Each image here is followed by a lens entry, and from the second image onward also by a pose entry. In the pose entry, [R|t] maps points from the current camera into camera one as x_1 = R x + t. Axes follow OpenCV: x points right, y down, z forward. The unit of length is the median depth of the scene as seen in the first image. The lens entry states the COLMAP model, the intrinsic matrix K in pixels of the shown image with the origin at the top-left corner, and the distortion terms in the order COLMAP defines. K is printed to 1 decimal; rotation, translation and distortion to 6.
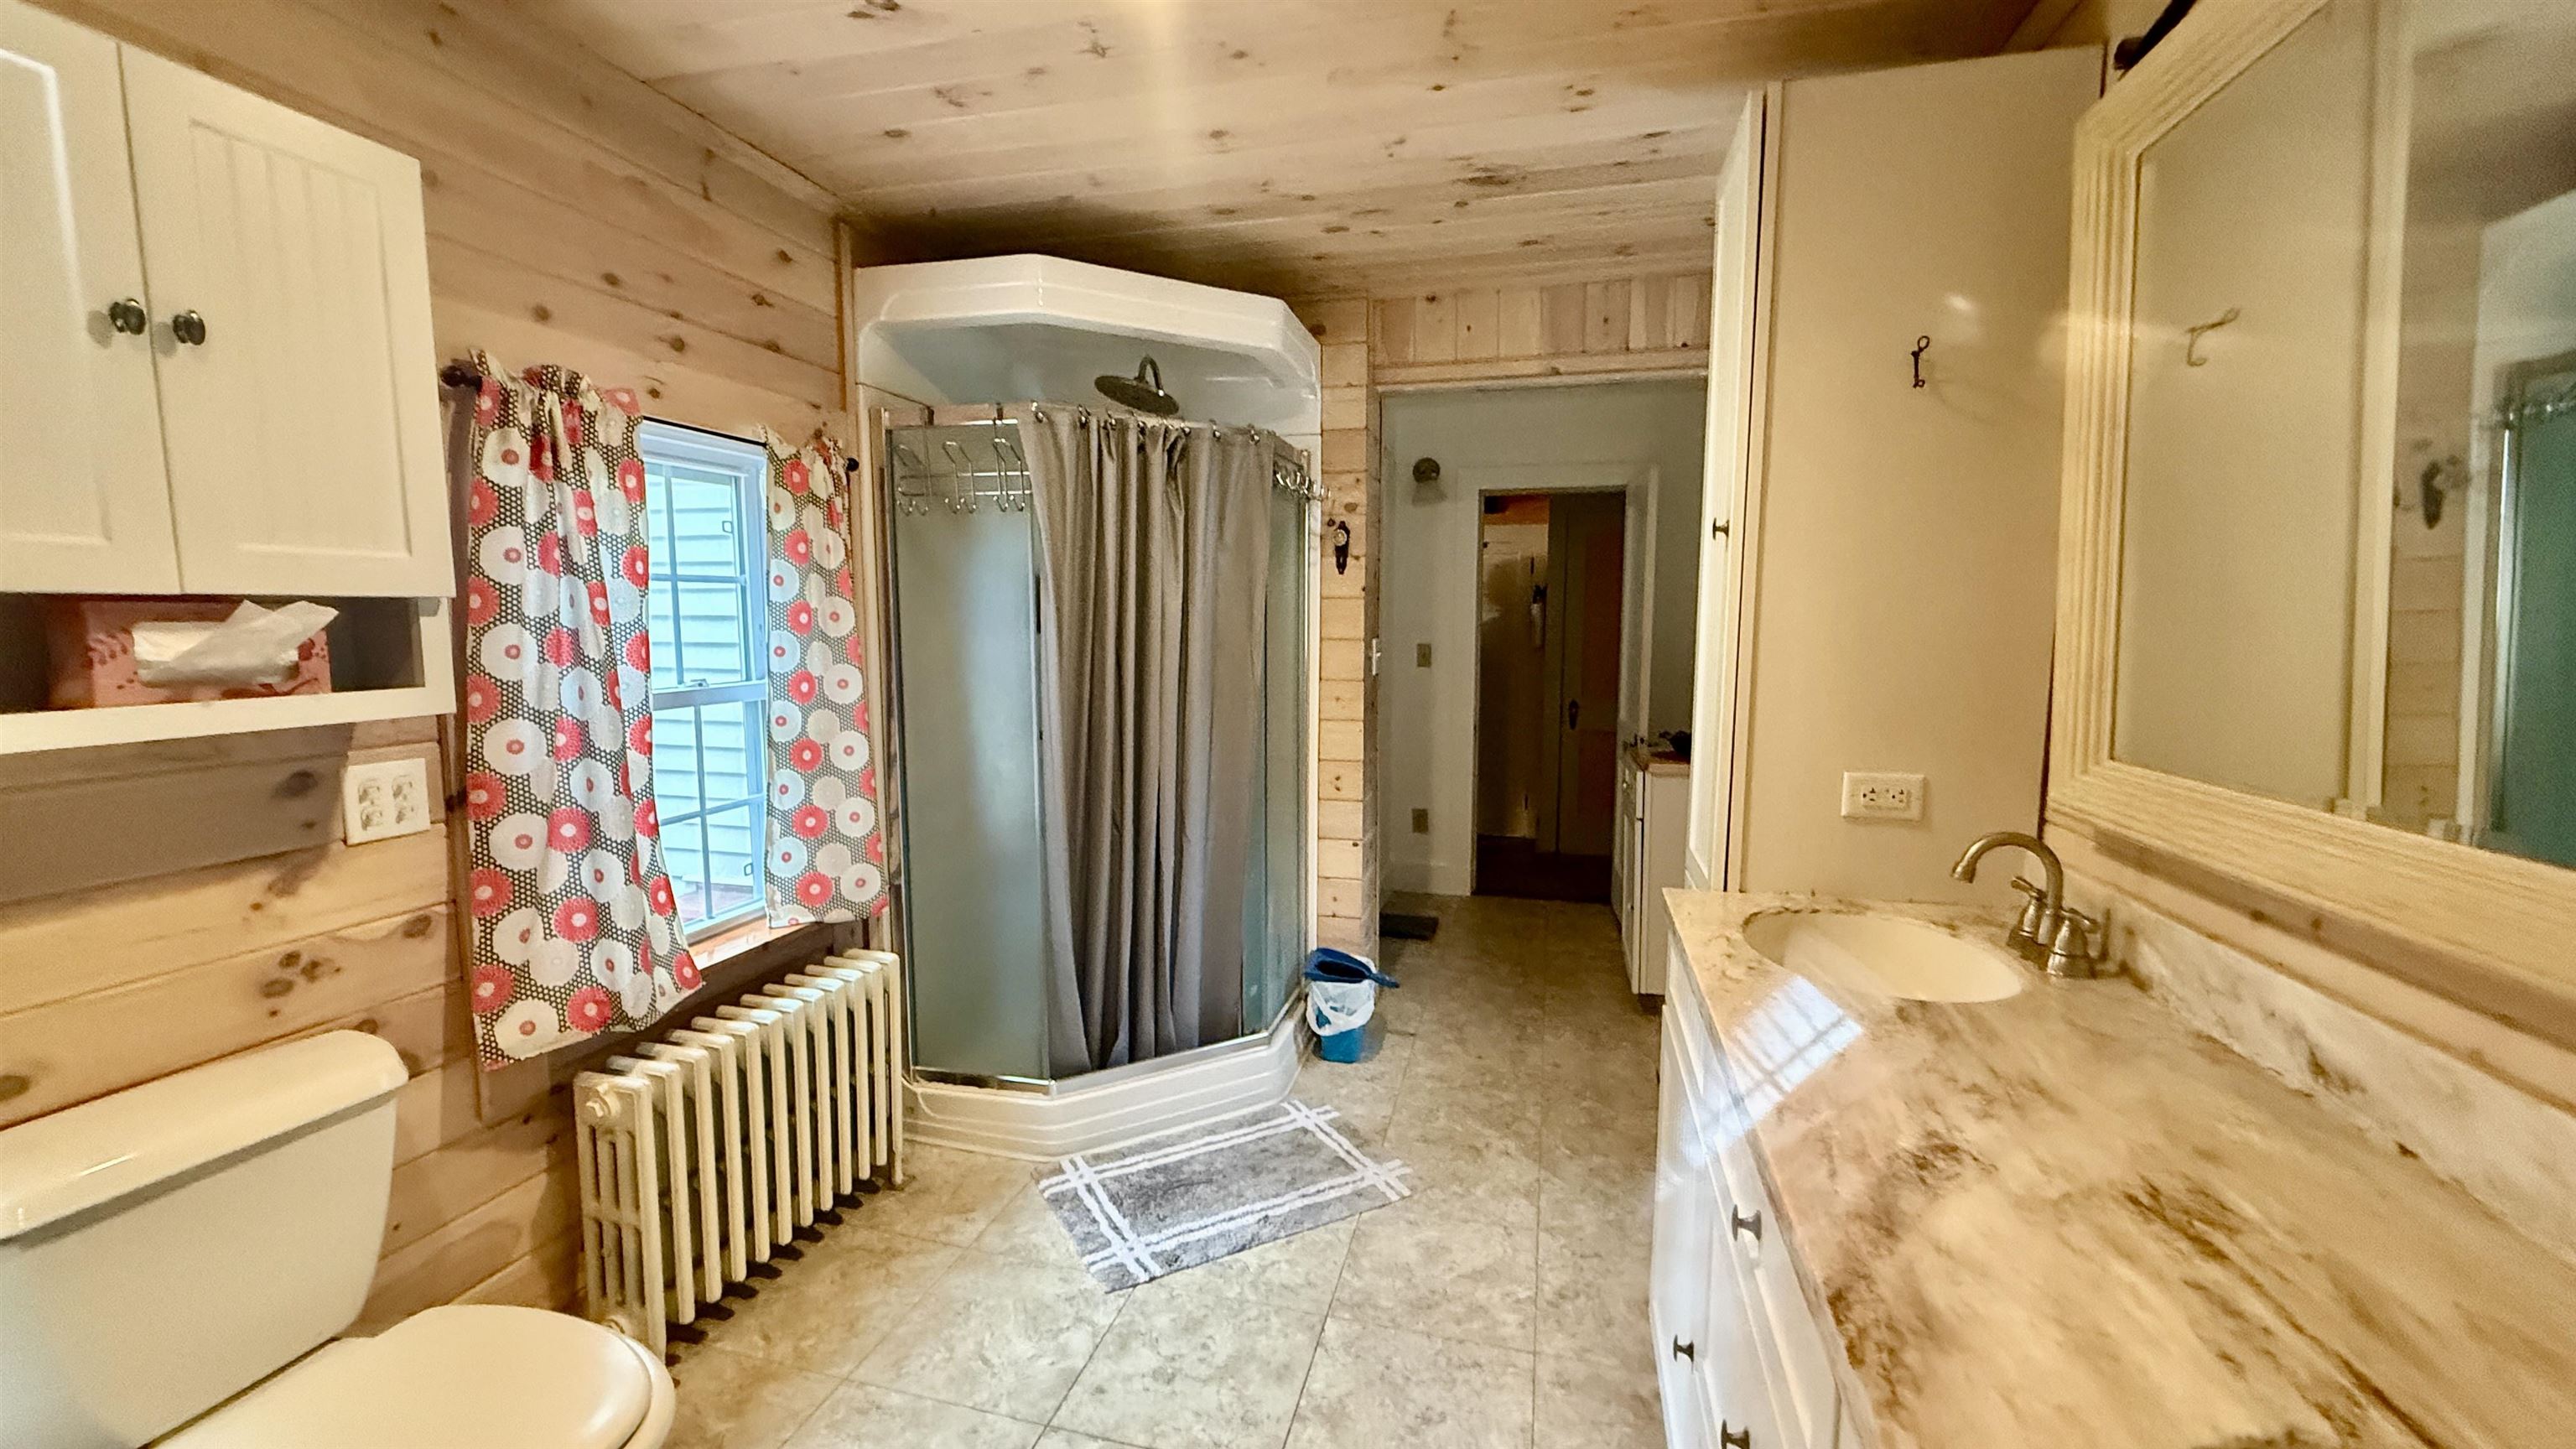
lens RADIAL K [[1049.2, 0, 1288.0], [0, 1049.2, 724.5], [0, 0, 1]] dist [0.003746, 0.000222]
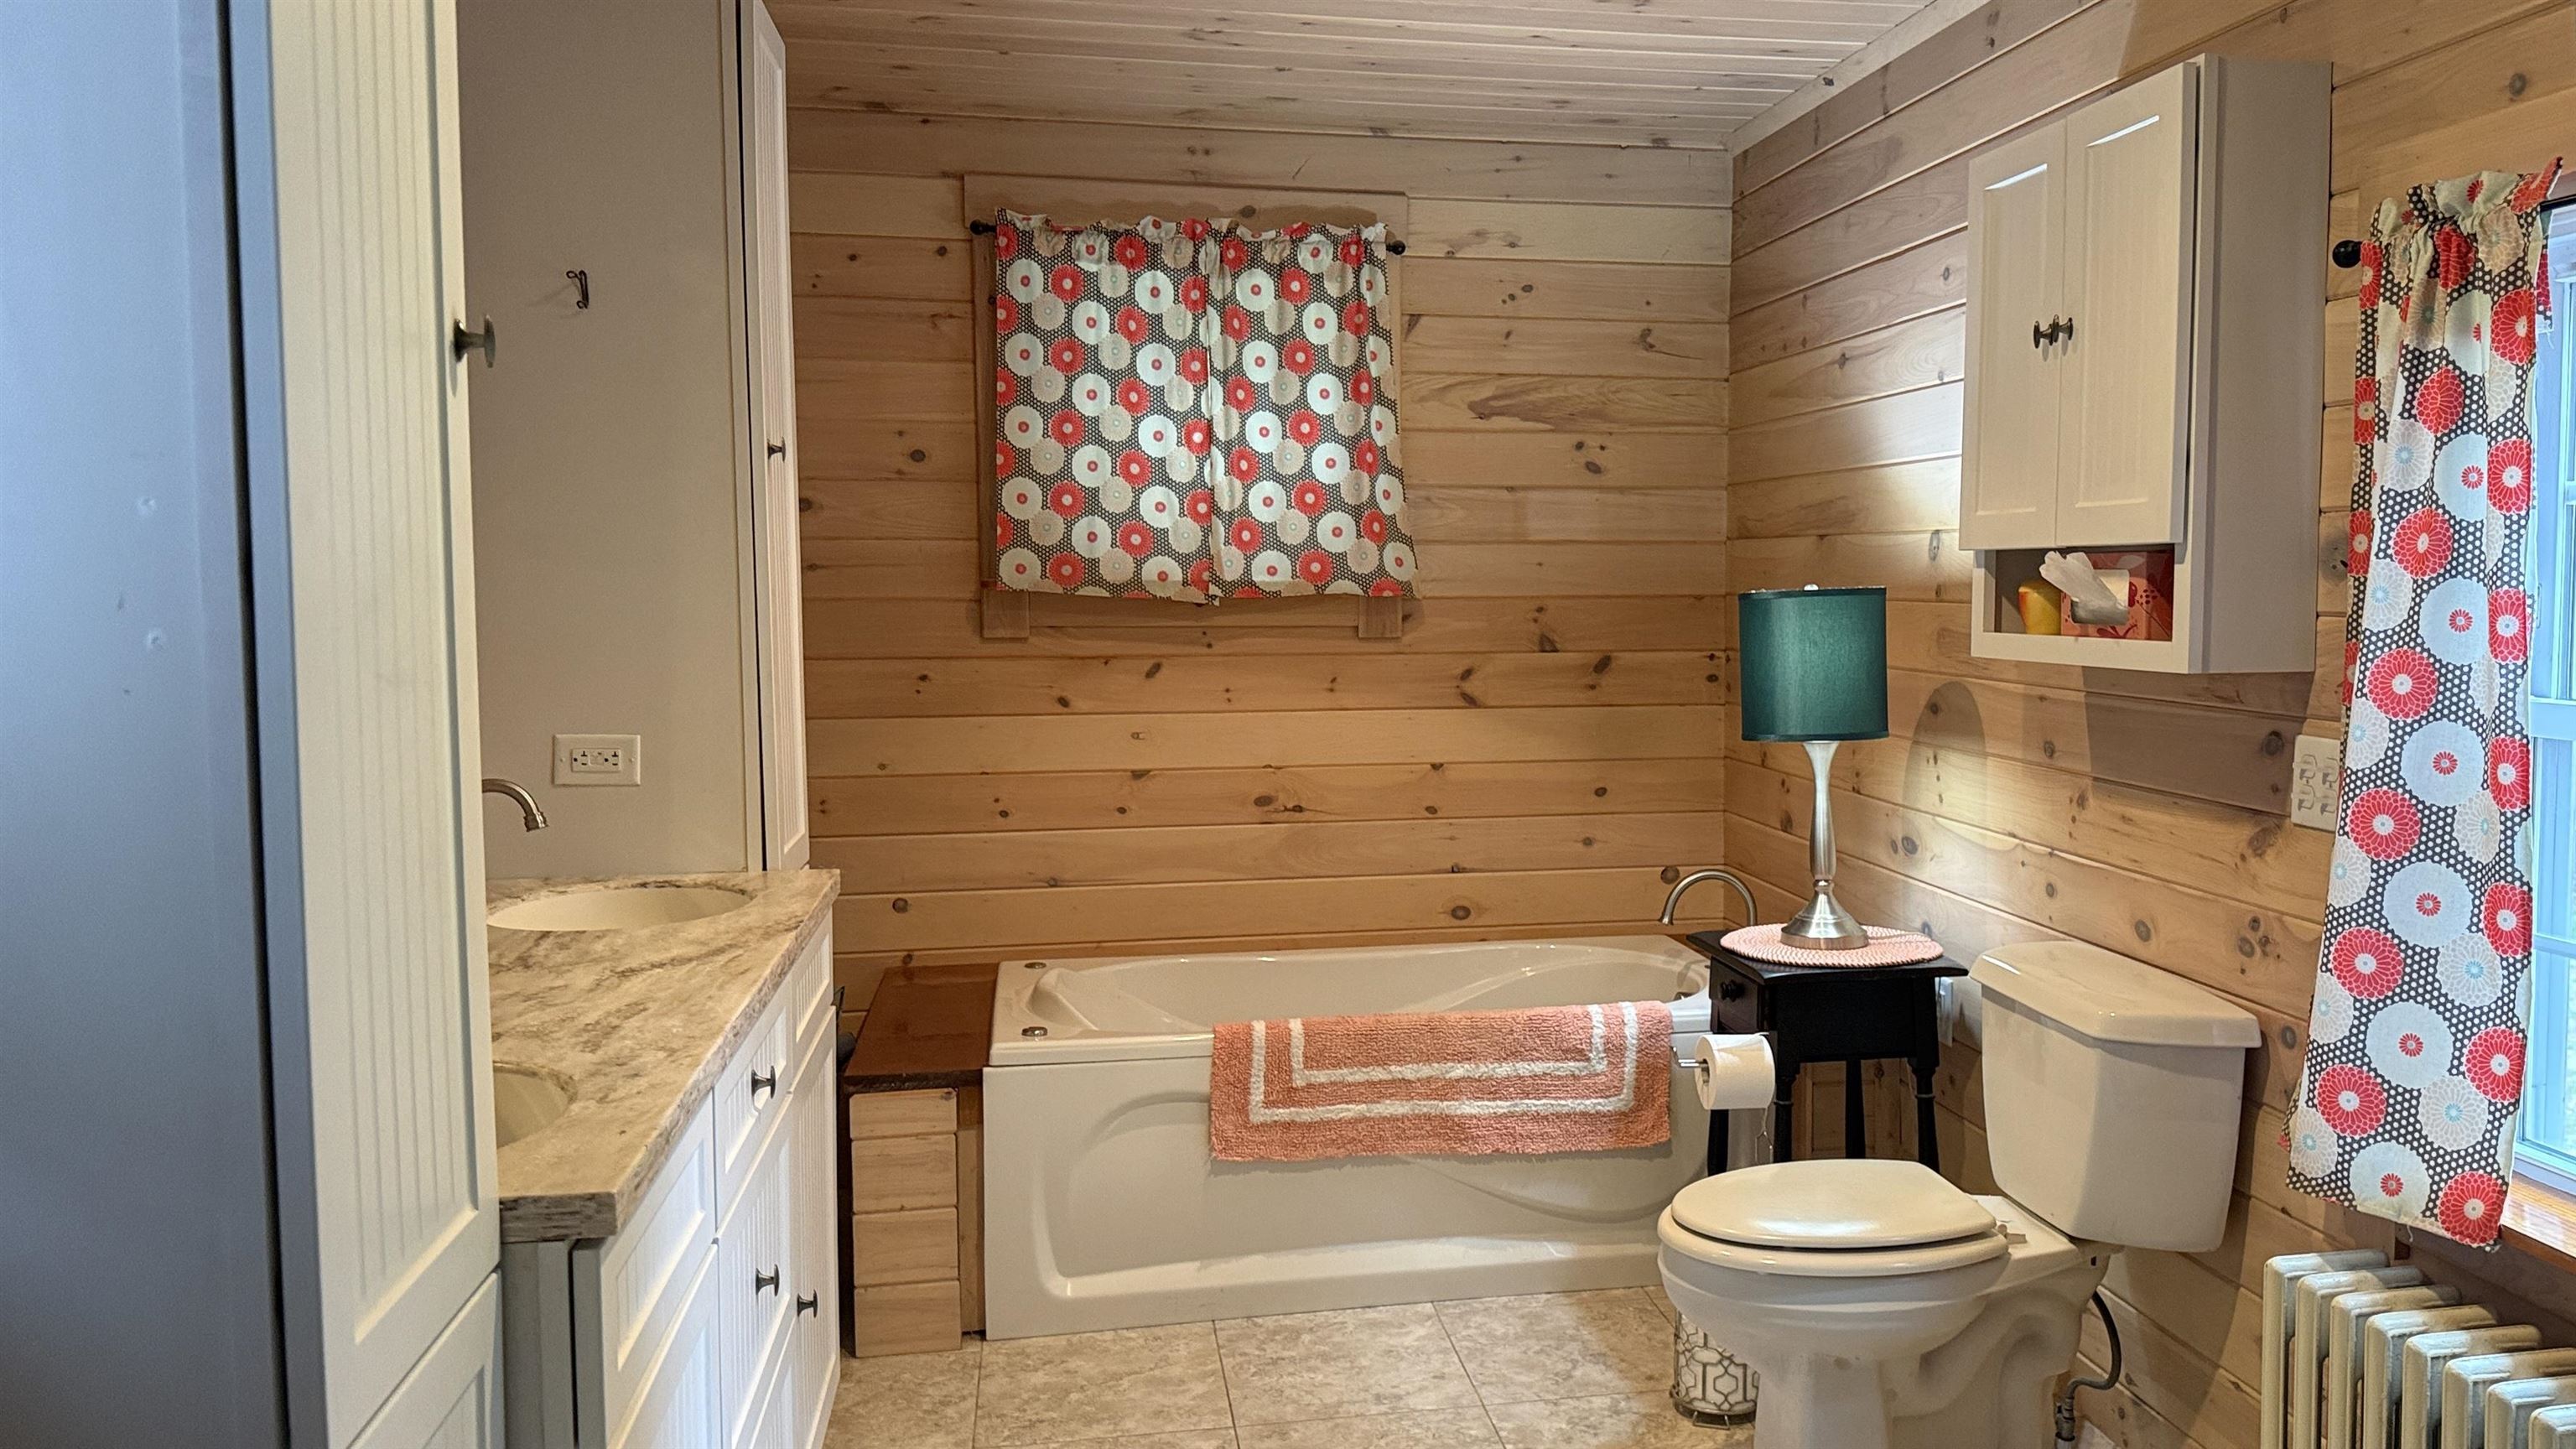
lens RADIAL K [[2080.0, 0, 1424.7], [0, 2080.0, 709.1], [0, 0, 1]] dist [0.203817, -0.405892]
pose [[-0.910379, 0.023545, -0.413106, 0.497898], [-0.045583, 0.986596, 0.156685, -0.222886], [0.411258, 0.161473, -0.897103, 2.261340]]
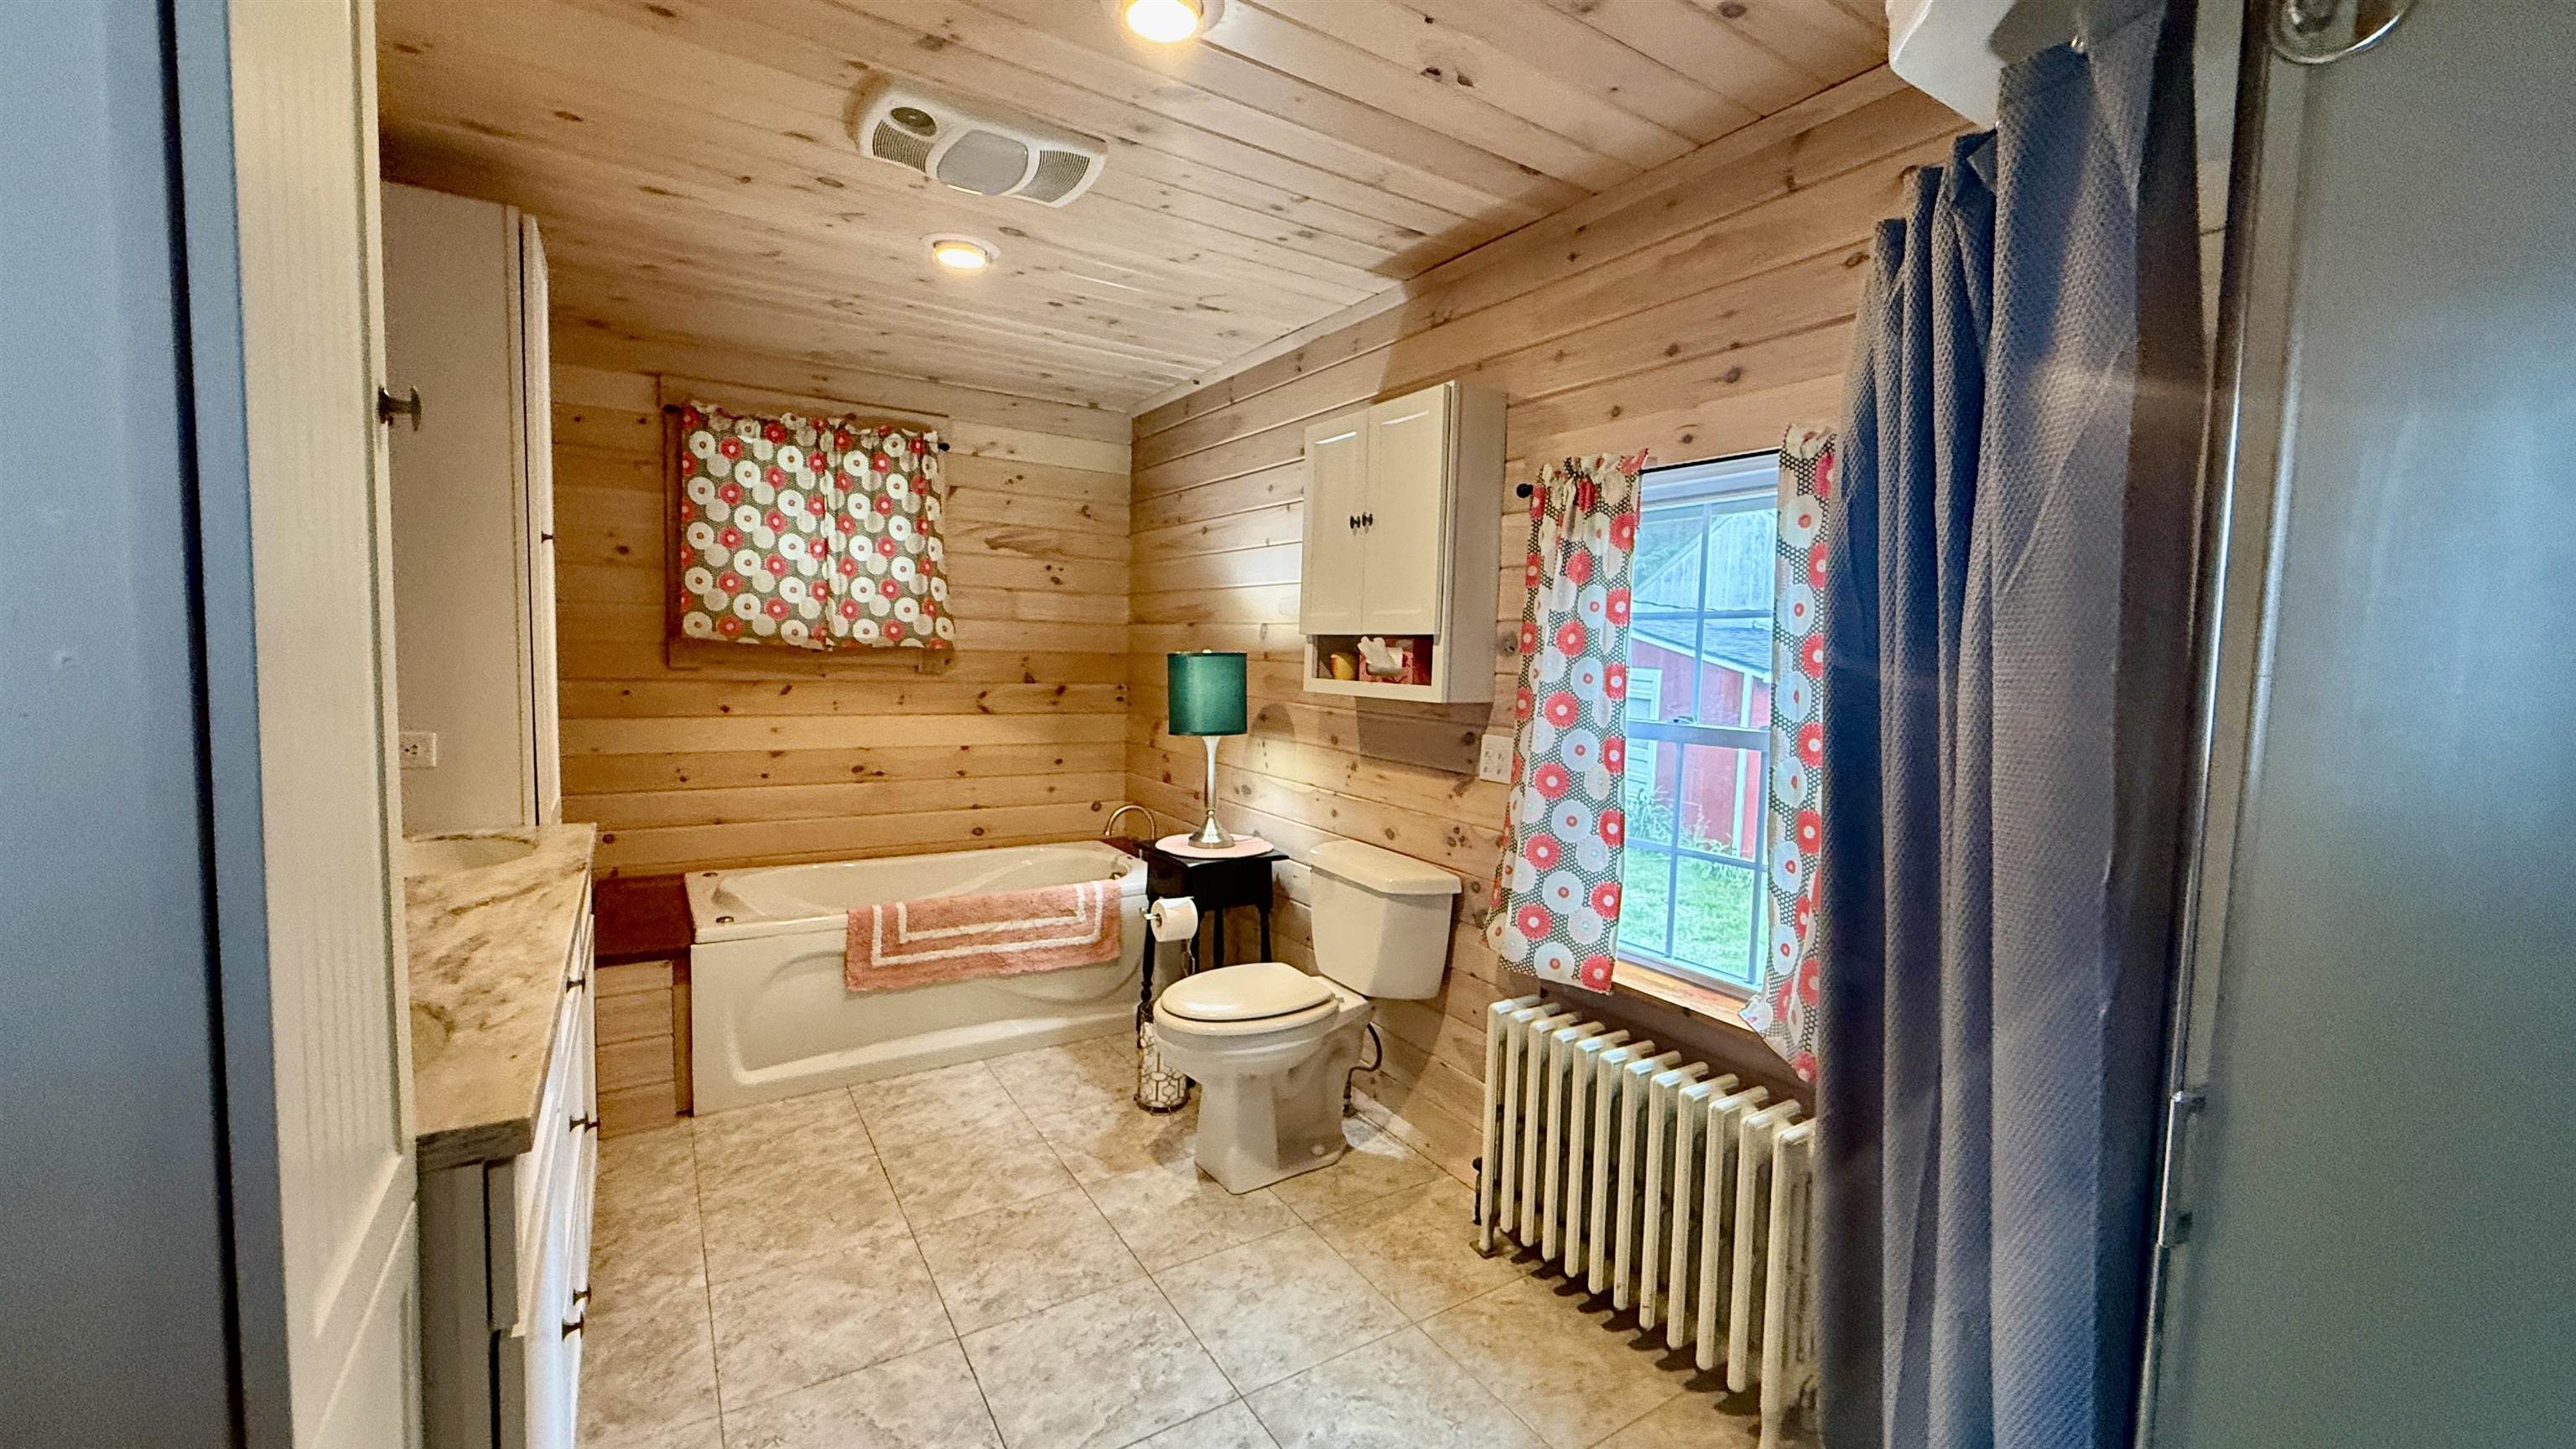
lens RADIAL K [[1049.2, 0, 1288.0], [0, 1049.2, 724.5], [0, 0, 1]] dist [0.003746, 0.000222]
pose [[-0.695987, 0.025609, -0.717598, 0.563368], [-0.107434, 0.984401, 0.139329, -0.179032], [0.709972, 0.174065, -0.682379, 1.921847]]
